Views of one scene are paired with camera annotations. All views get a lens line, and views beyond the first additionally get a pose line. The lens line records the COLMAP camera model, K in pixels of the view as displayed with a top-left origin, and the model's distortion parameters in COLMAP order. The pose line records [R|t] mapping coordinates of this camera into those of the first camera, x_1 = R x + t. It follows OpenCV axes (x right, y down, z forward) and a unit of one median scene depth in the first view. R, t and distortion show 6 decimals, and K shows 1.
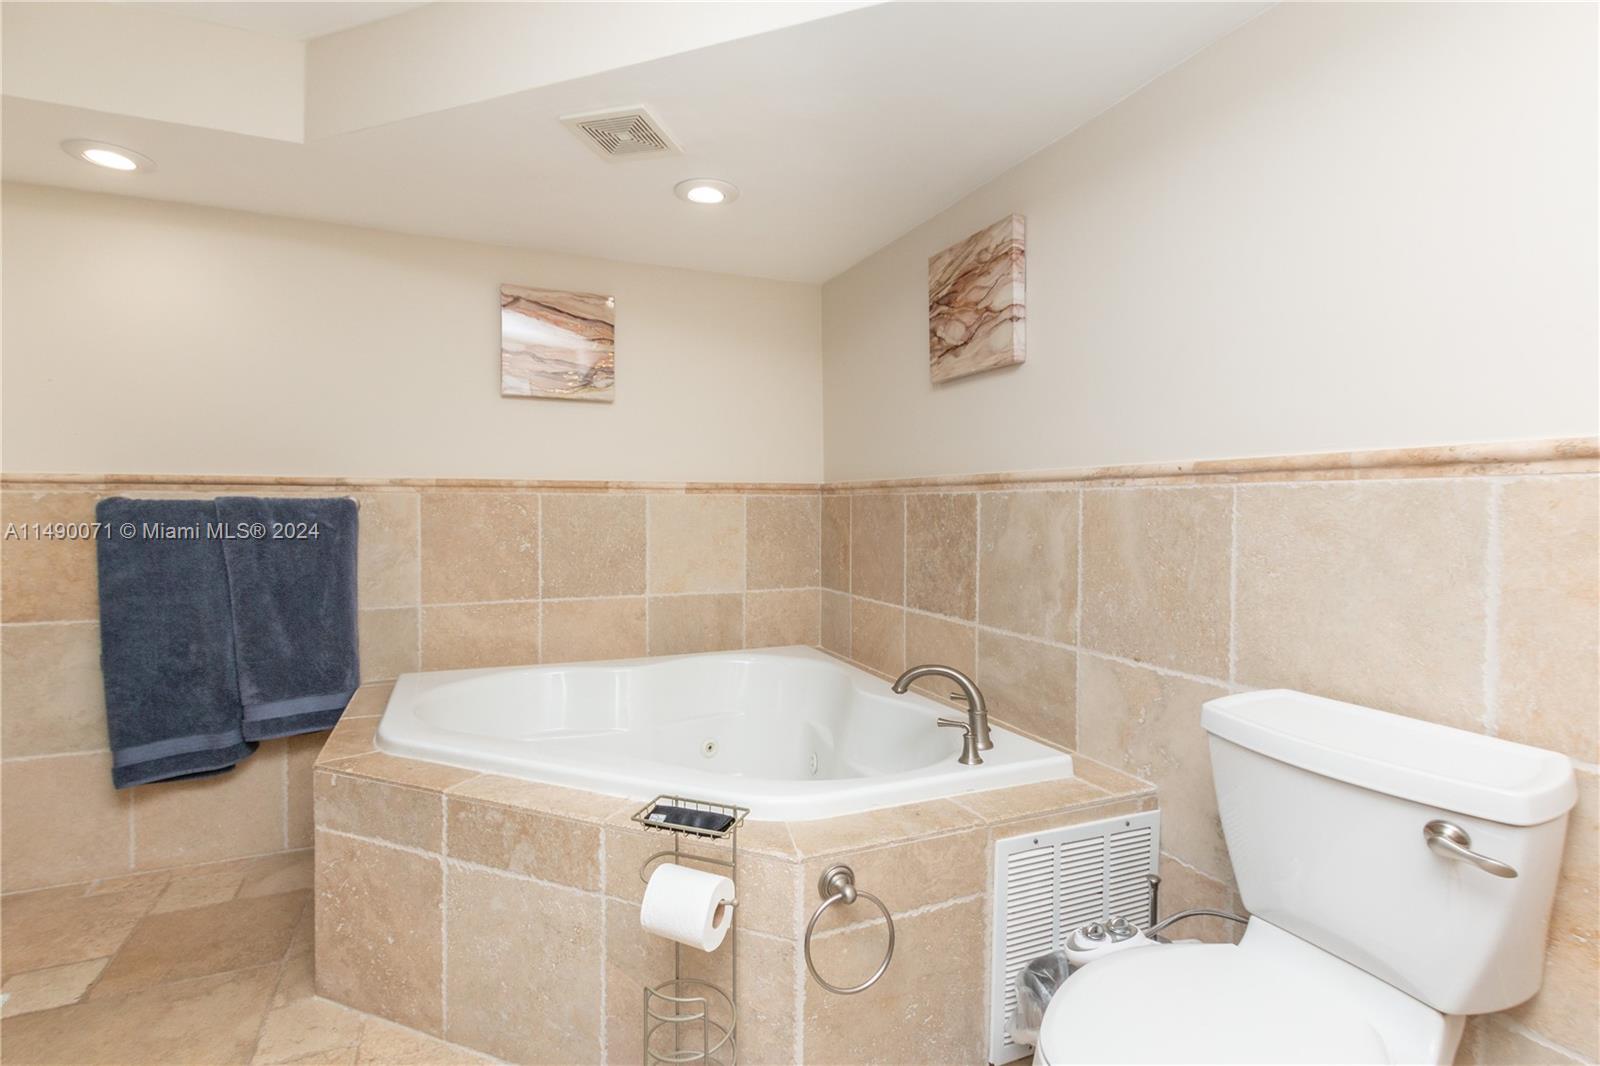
lens RADIAL K [[756.7, 0, 785.7], [0, 756.7, 518.2], [0, 0, 1]] dist [0.005953, -0.002714]
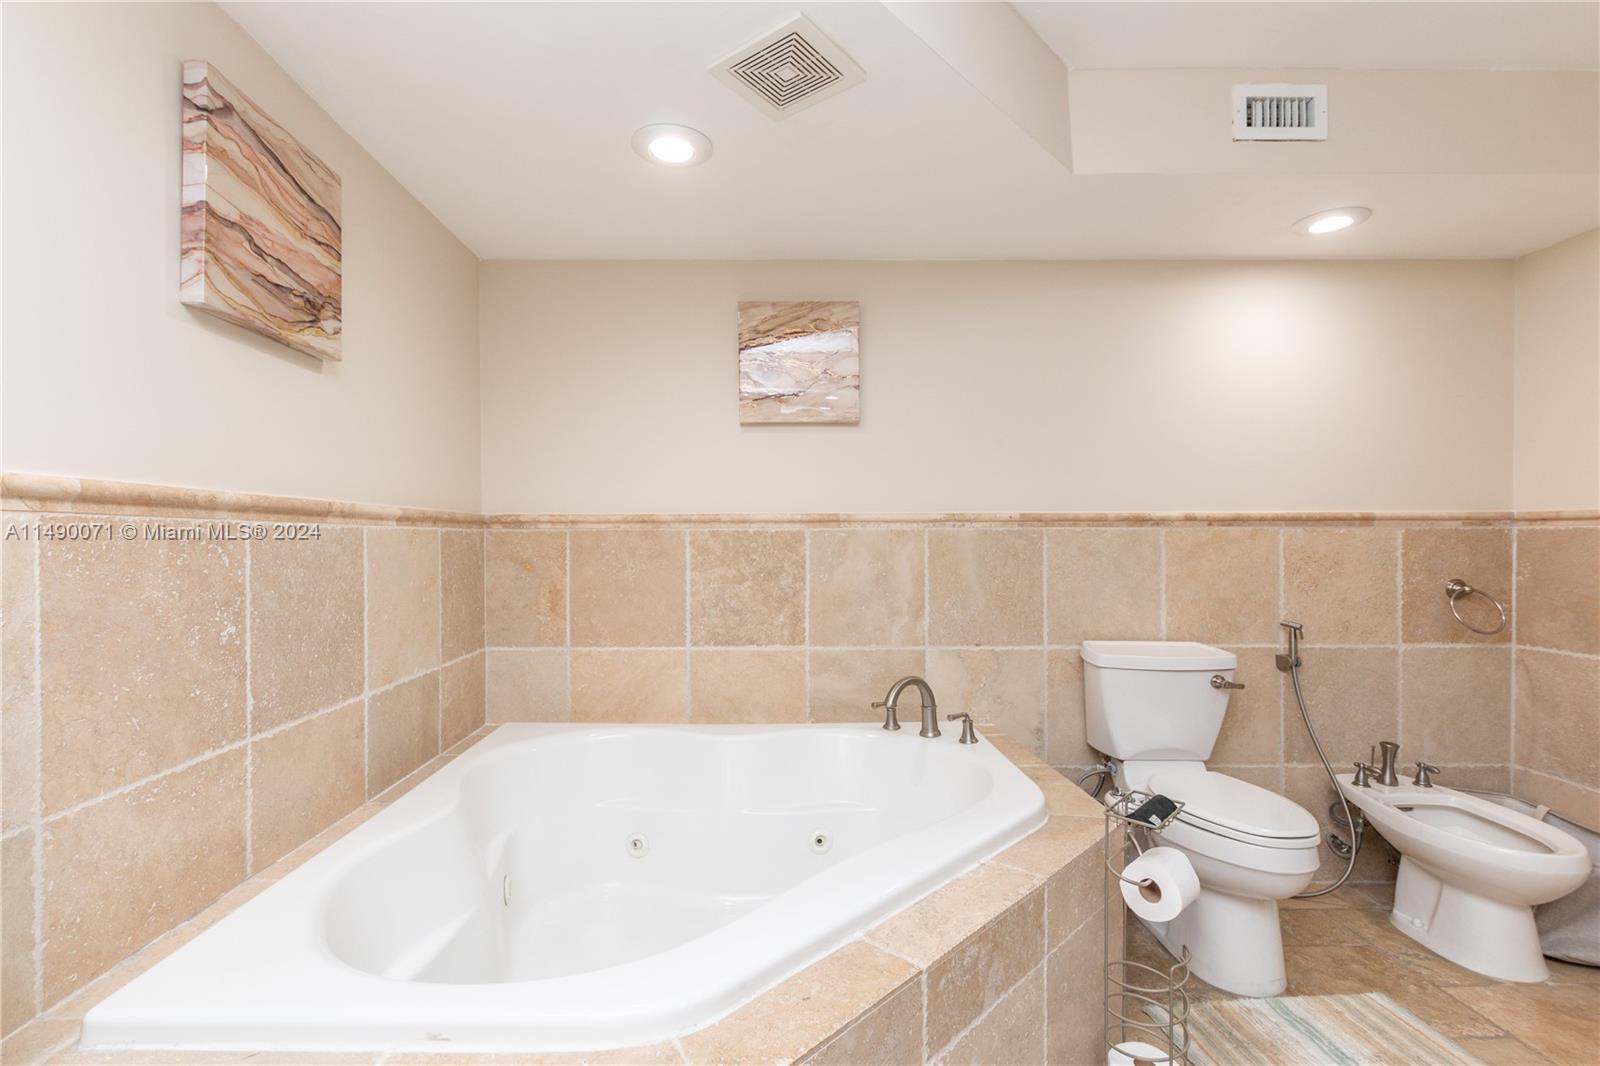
lens RADIAL K [[756.7, 0, 782.6], [0, 756.7, 540.3], [0, 0, 1]] dist [0.005953, -0.002714]
pose [[0.371465, -0.003813, 0.928439, -0.759114], [0.019363, 0.999806, -0.003641, -0.014065], [-0.928245, 0.019330, 0.371466, 0.580112]]
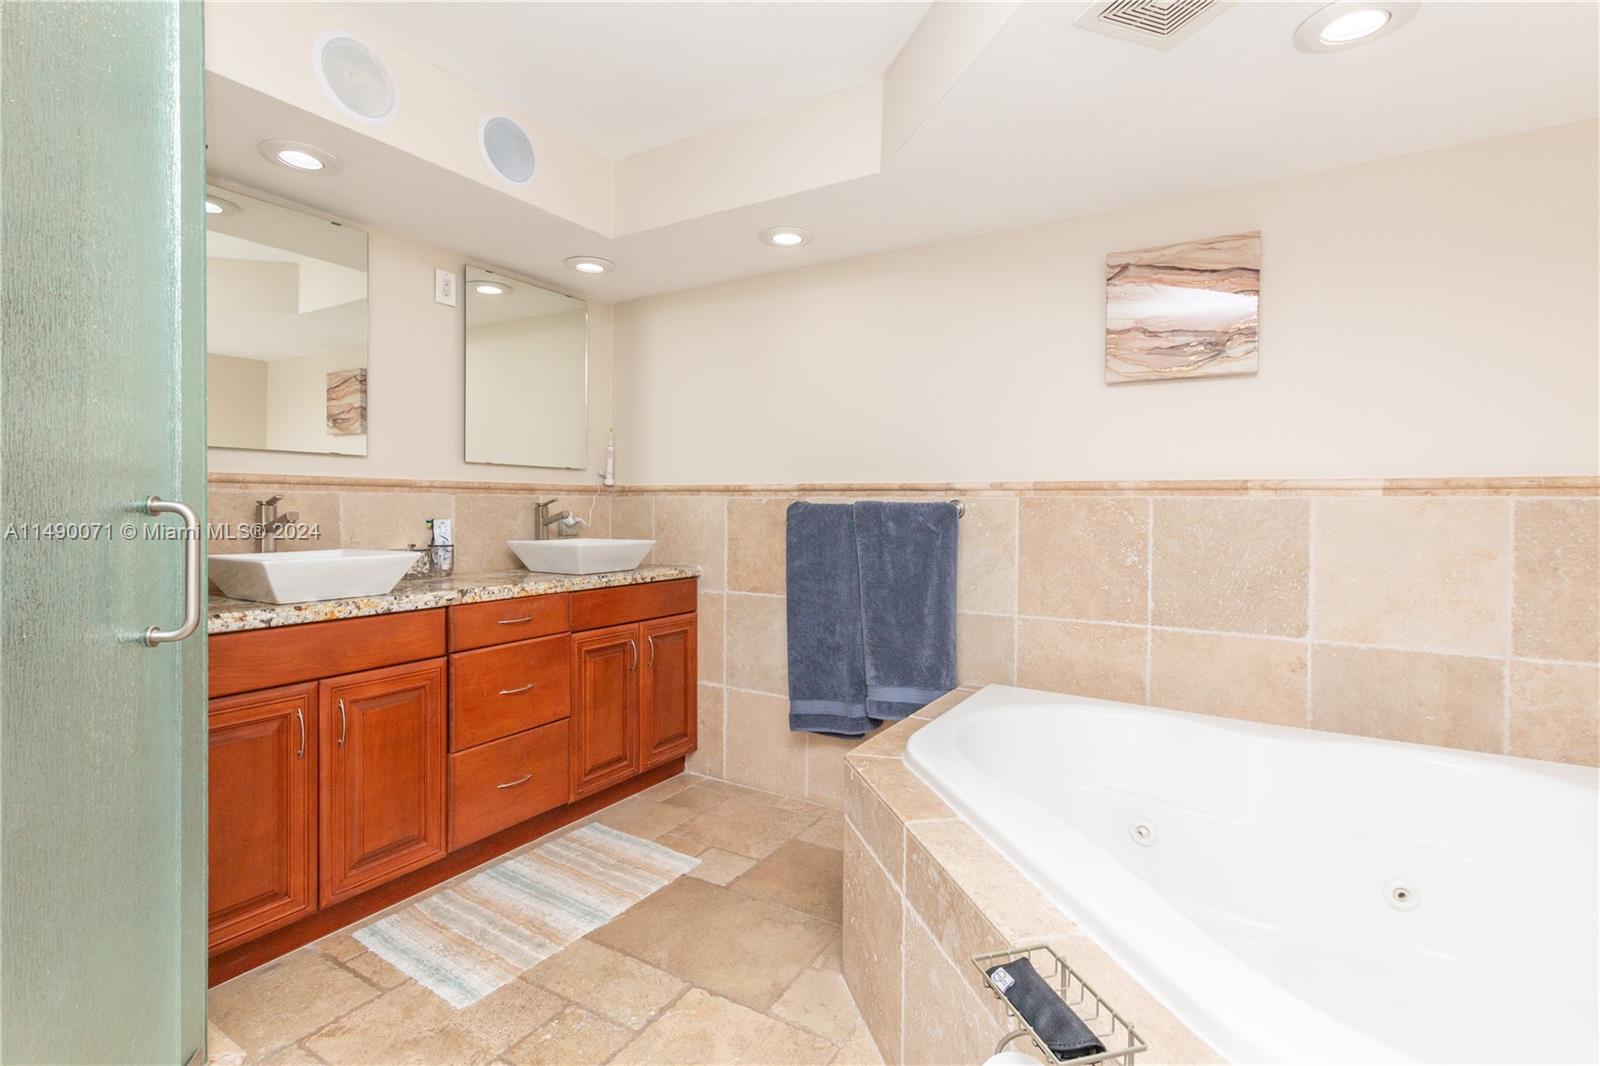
lens RADIAL K [[756.7, 0, 787.0], [0, 756.7, 511.9], [0, 0, 1]] dist [0.005953, -0.002714]
pose [[0.572724, 0.010268, -0.819684, 0.143164], [-0.021932, 0.999756, -0.002801, -0.006195], [0.819455, 0.019581, 0.572809, 0.239343]]
